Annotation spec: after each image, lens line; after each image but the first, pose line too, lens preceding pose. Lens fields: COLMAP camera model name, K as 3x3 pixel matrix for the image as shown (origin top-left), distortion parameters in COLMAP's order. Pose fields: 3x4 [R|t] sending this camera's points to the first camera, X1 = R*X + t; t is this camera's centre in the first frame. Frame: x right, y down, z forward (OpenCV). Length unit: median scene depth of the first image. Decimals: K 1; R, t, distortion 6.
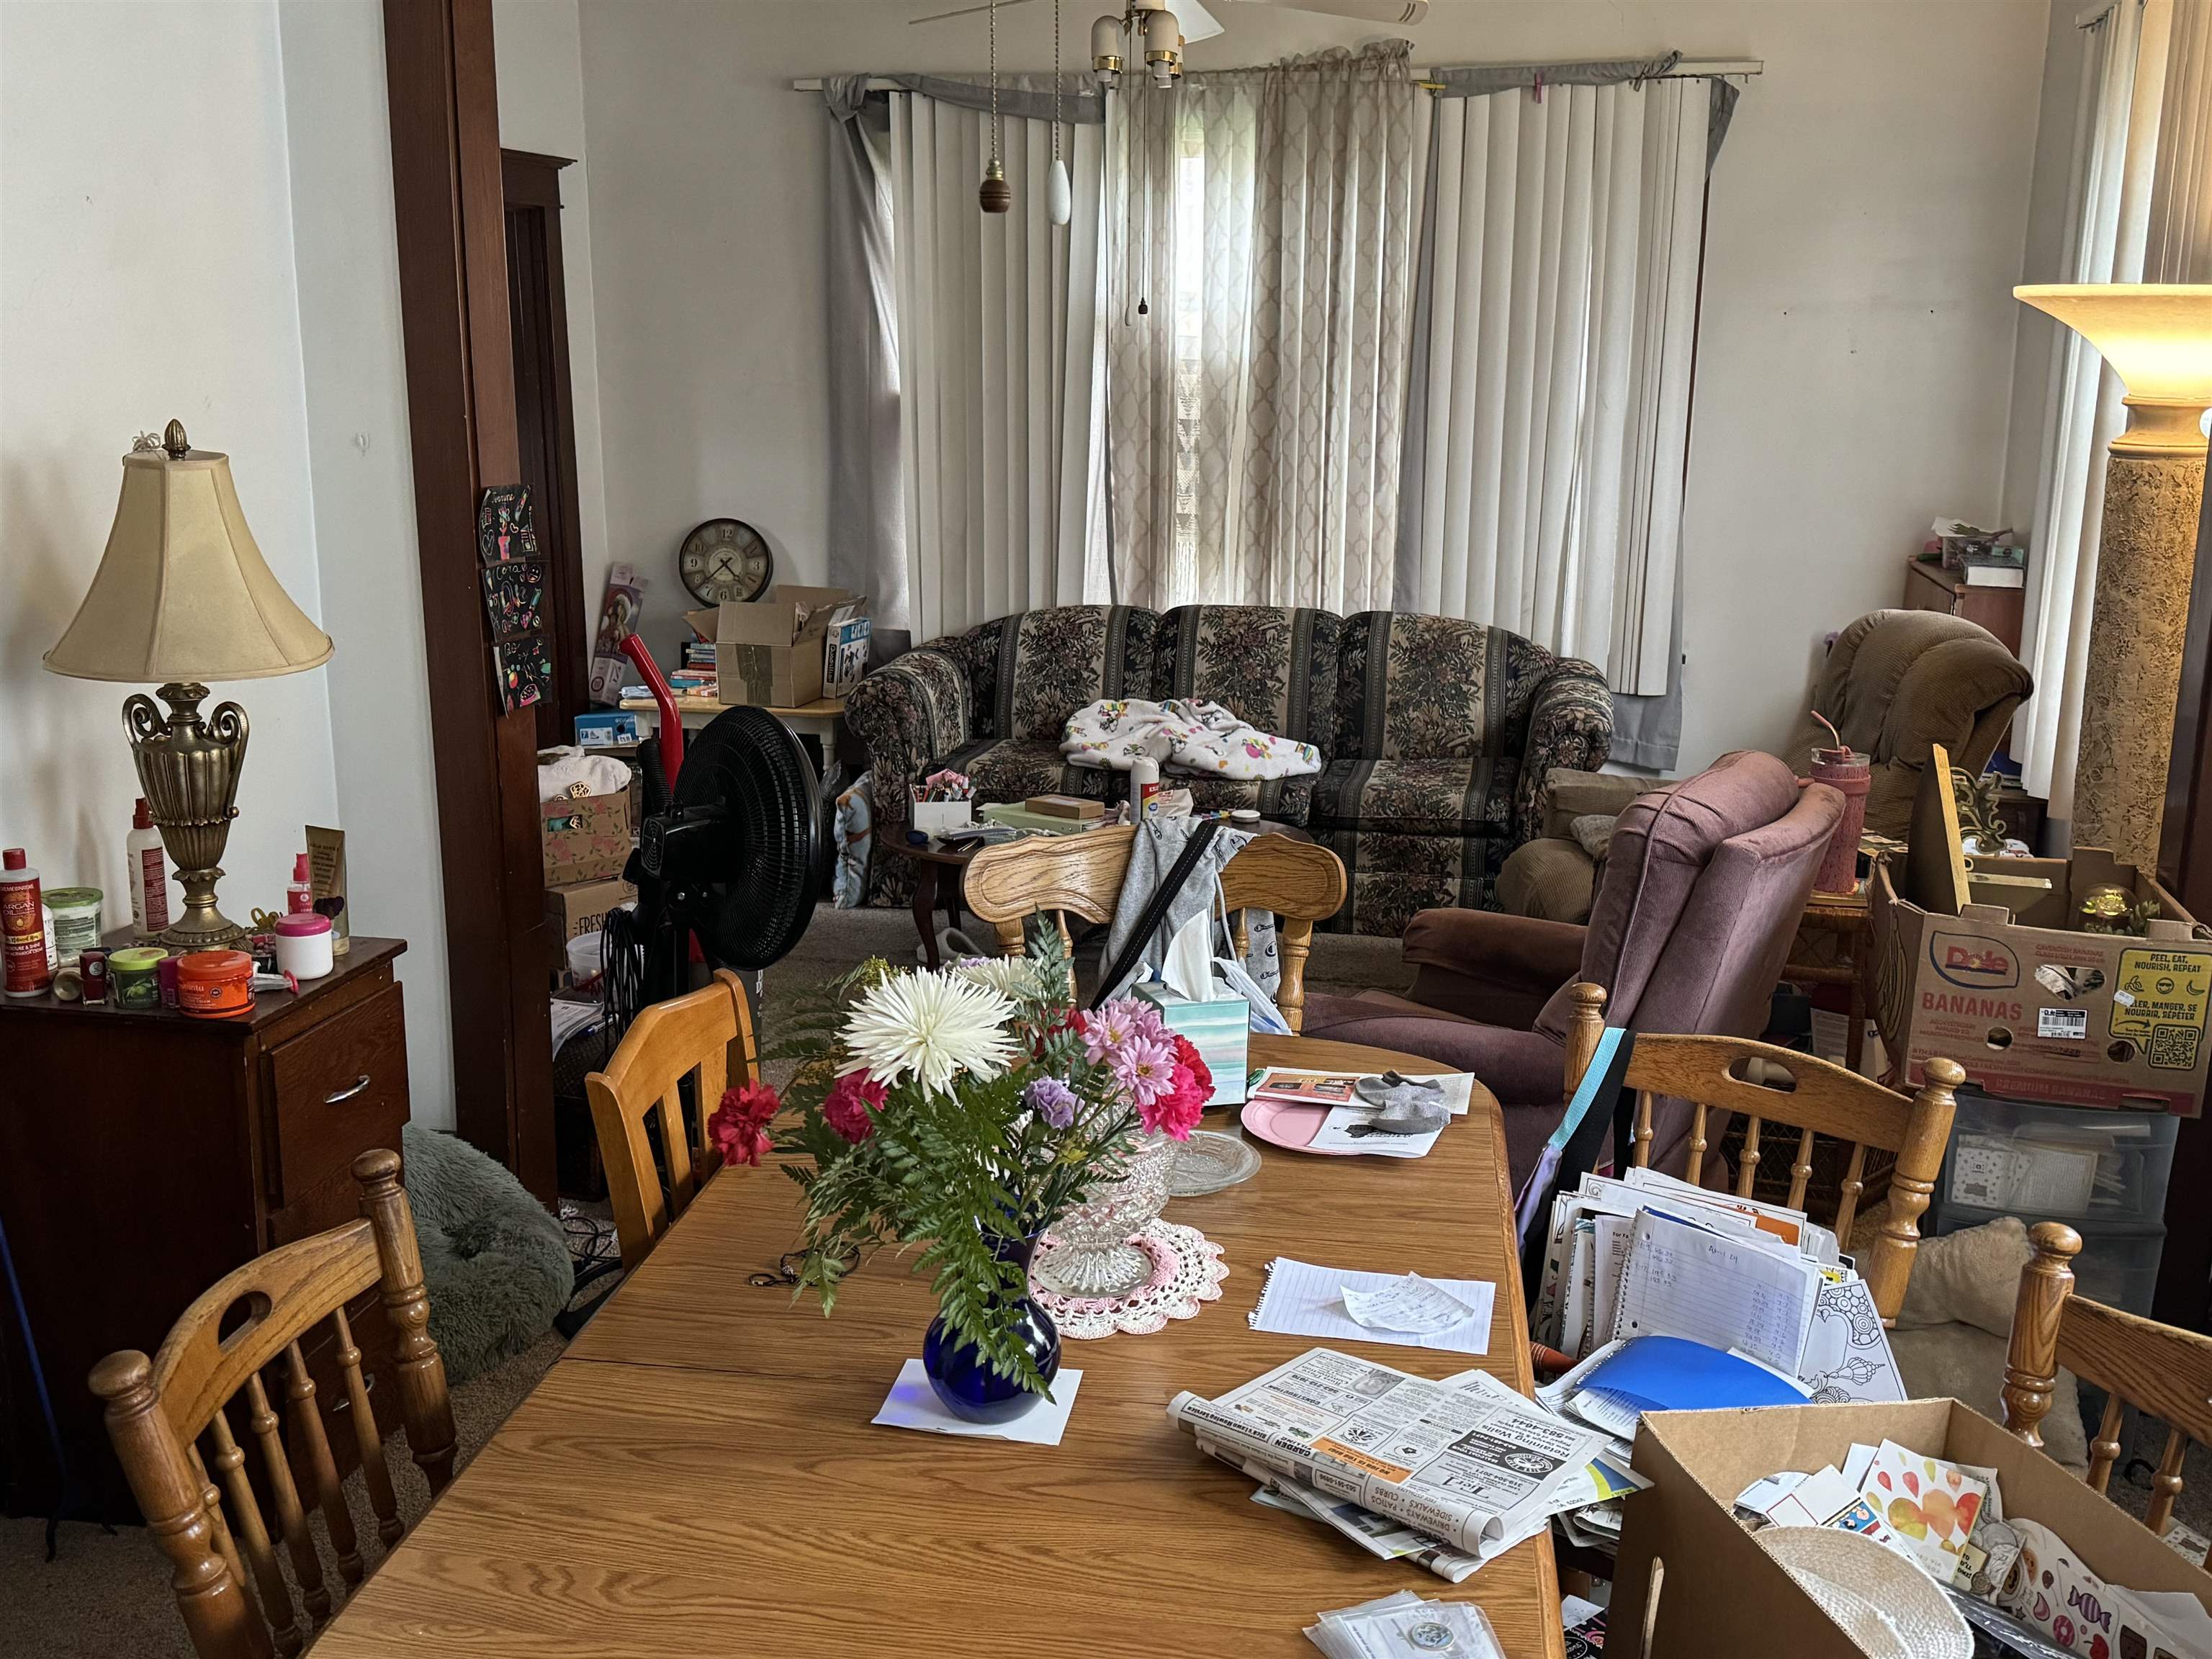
lens RADIAL K [[2104.9, 0, 1106.0], [0, 2104.9, 829.5], [0, 0, 1]] dist [0.184300, -0.421123]
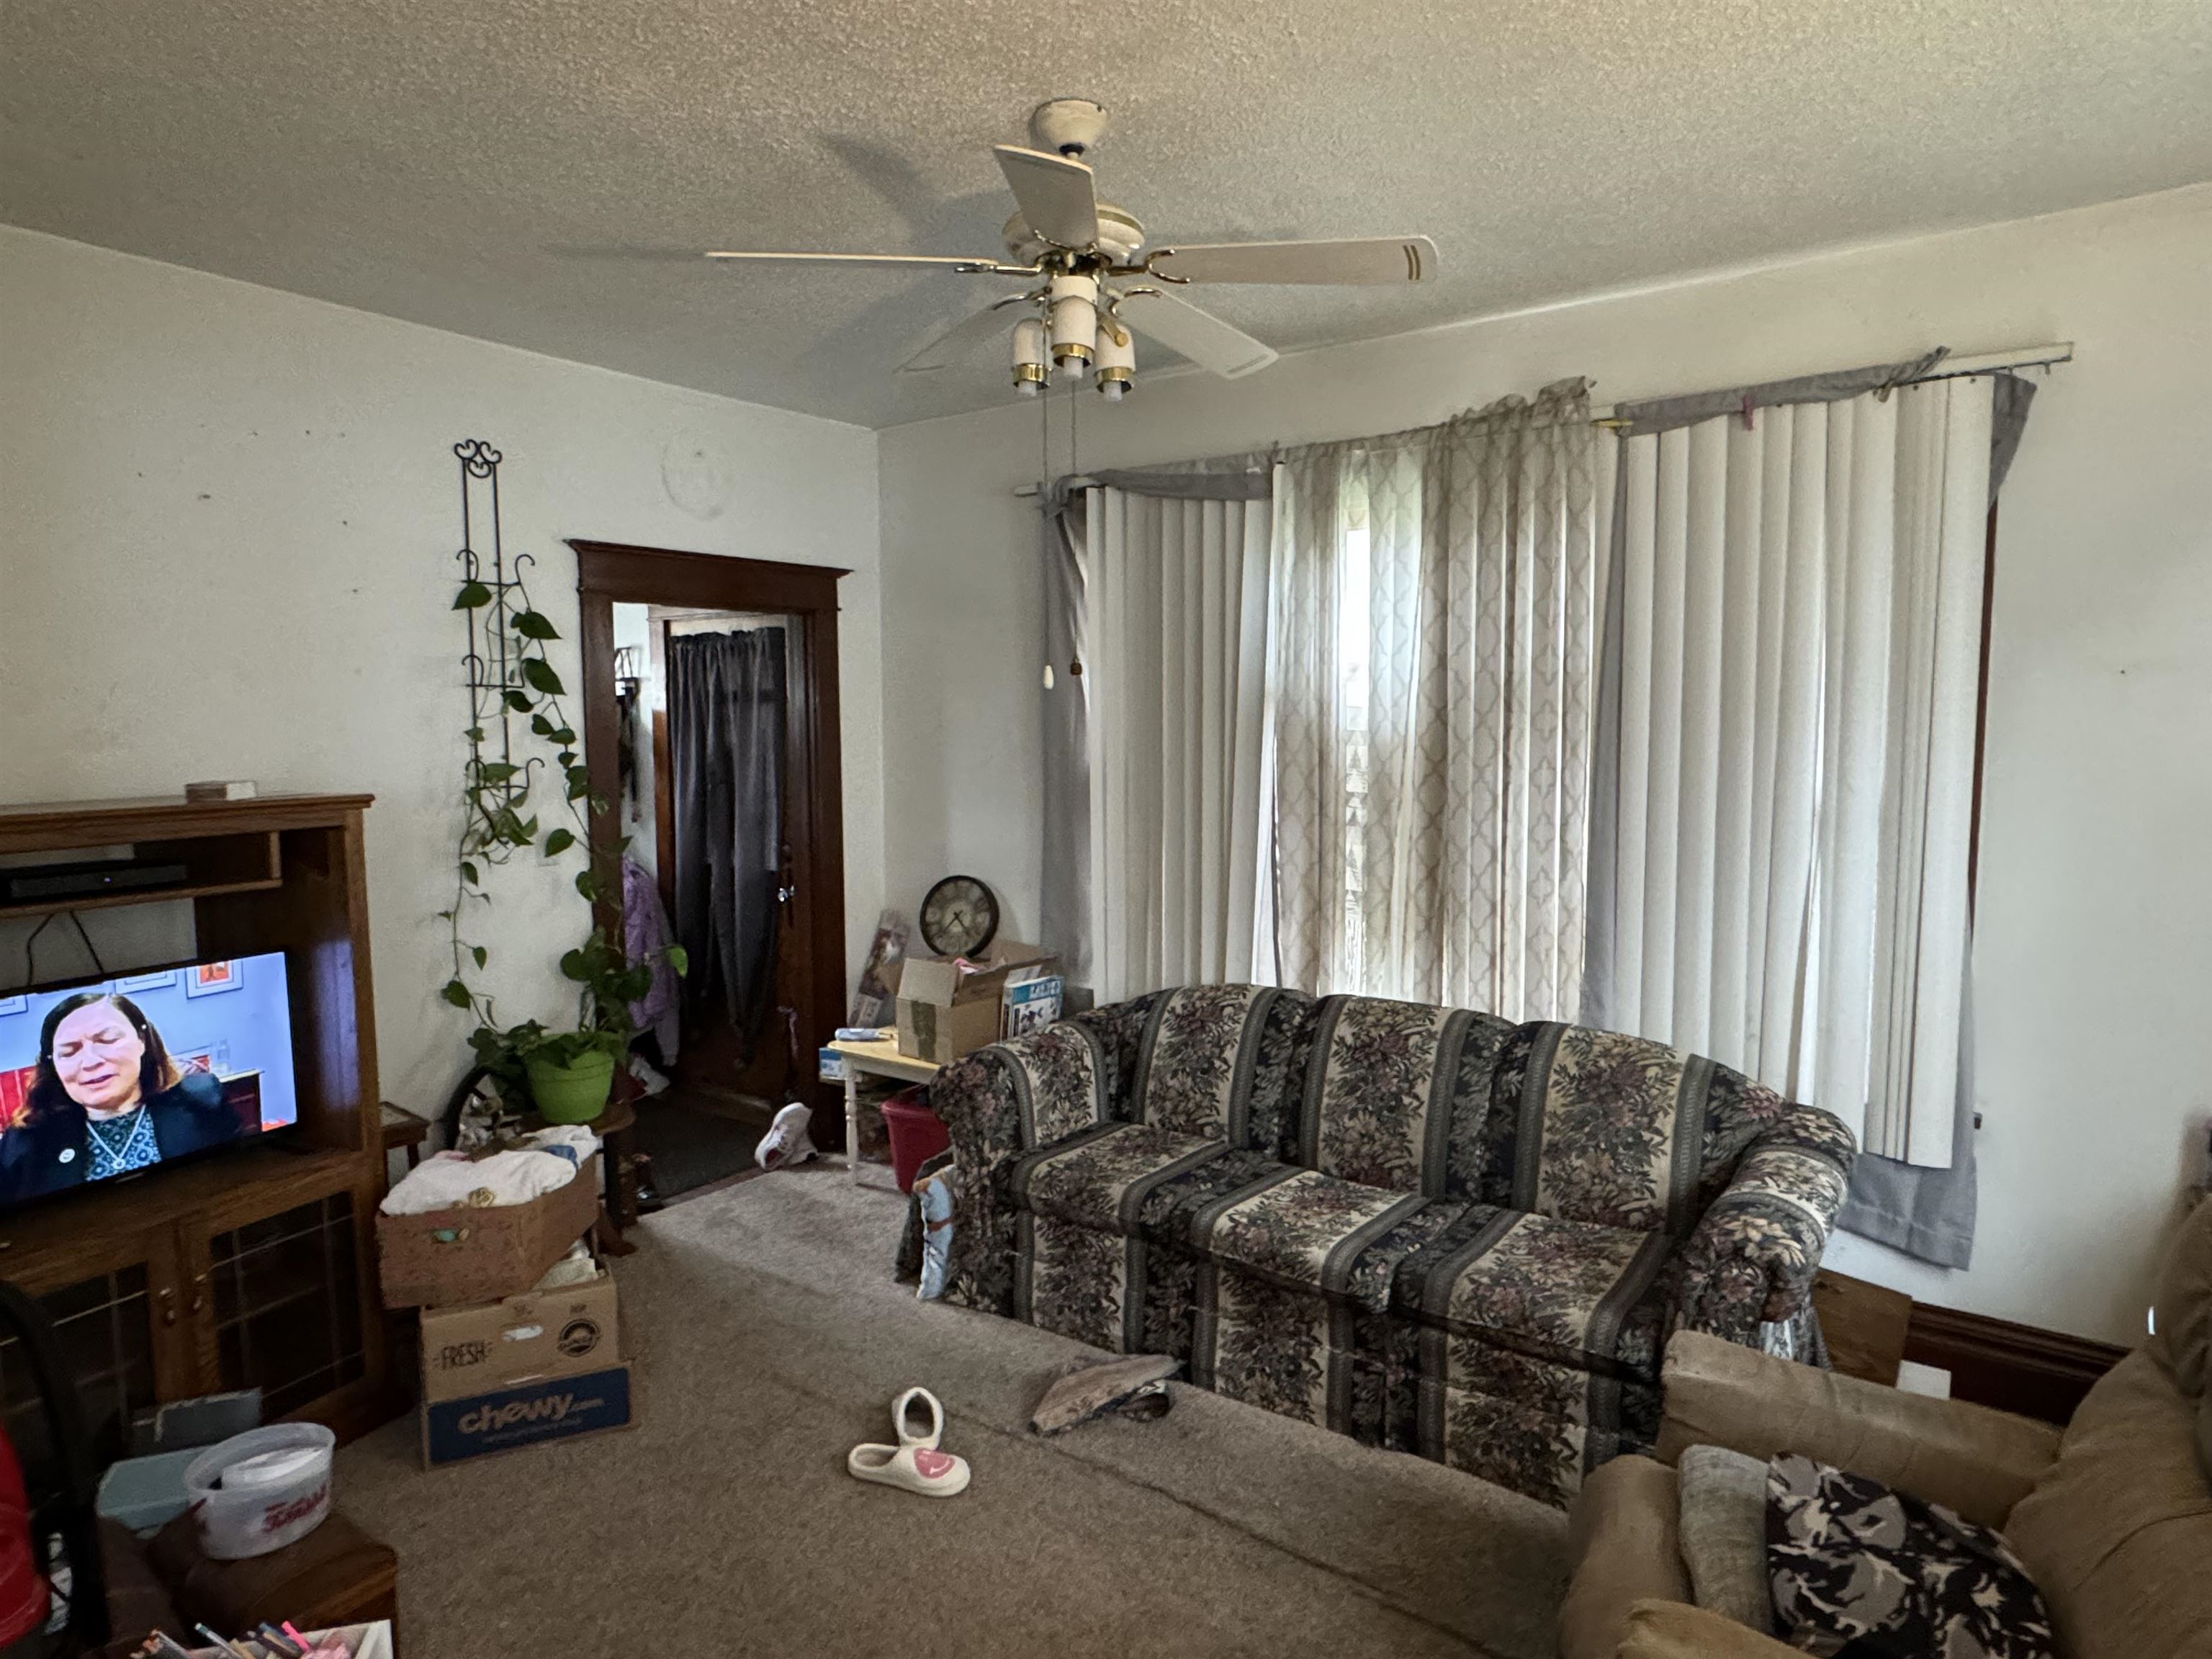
lens RADIAL K [[1308.3, 0, 1106.0], [0, 1308.3, 829.5], [0, 0, 1]] dist [-0.005406, 0.002878]
pose [[0.914757, 0.024755, -0.403245, 0.177037], [-0.081675, 0.988843, -0.124575, -0.101700], [0.395662, 0.146891, 0.906573, 0.457862]]
